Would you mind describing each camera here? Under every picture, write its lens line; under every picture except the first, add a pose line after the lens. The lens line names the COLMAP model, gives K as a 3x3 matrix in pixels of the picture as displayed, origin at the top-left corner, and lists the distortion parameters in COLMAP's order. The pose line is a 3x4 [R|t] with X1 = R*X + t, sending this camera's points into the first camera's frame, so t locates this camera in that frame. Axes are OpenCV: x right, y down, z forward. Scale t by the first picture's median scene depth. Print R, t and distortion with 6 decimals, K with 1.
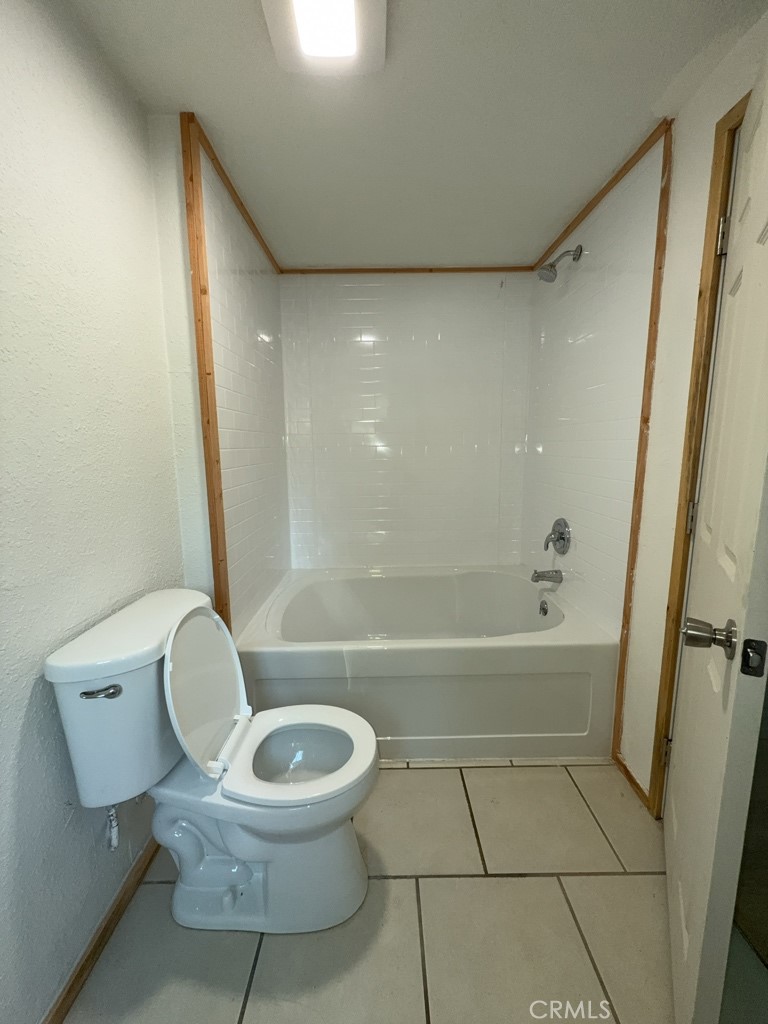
lens RADIAL K [[409.0, 0, 384.0], [0, 409.0, 512.0], [0, 0, 1]] dist [0.000756, 0.000214]
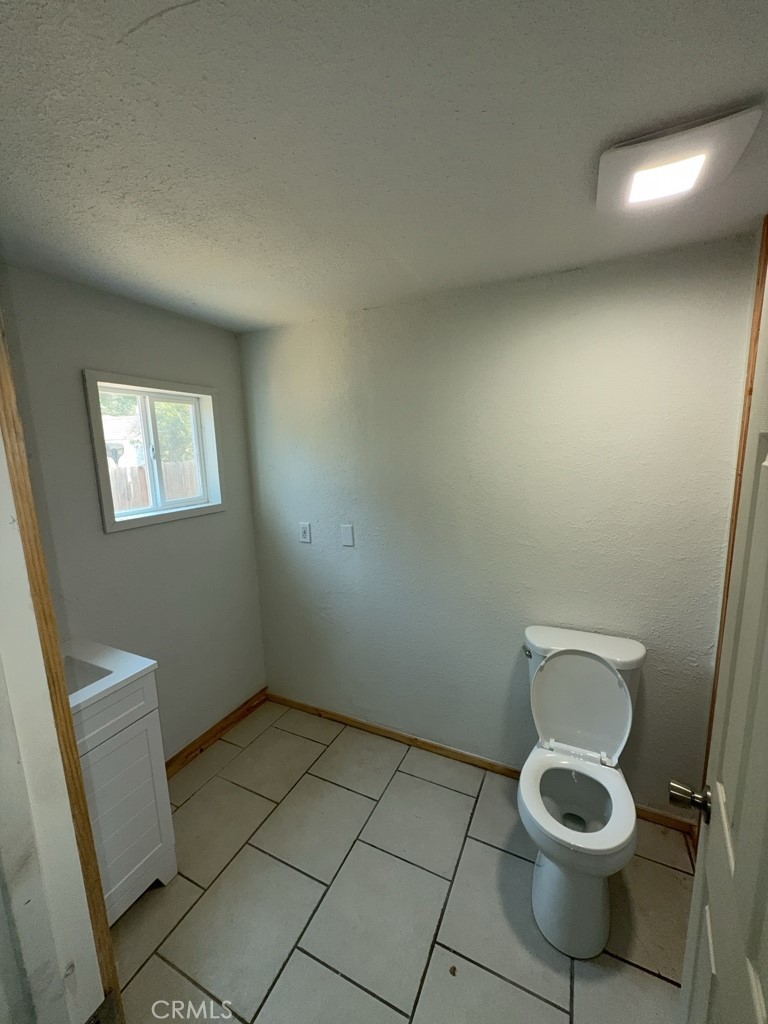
lens RADIAL K [[409.0, 0, 384.0], [0, 409.0, 512.0], [0, 0, 1]] dist [0.000756, 0.000214]
pose [[-0.441296, 0.164992, -0.882063, 1.043420], [-0.102281, 0.967298, 0.232107, -0.501772], [0.891513, 0.192647, -0.409989, 0.853673]]
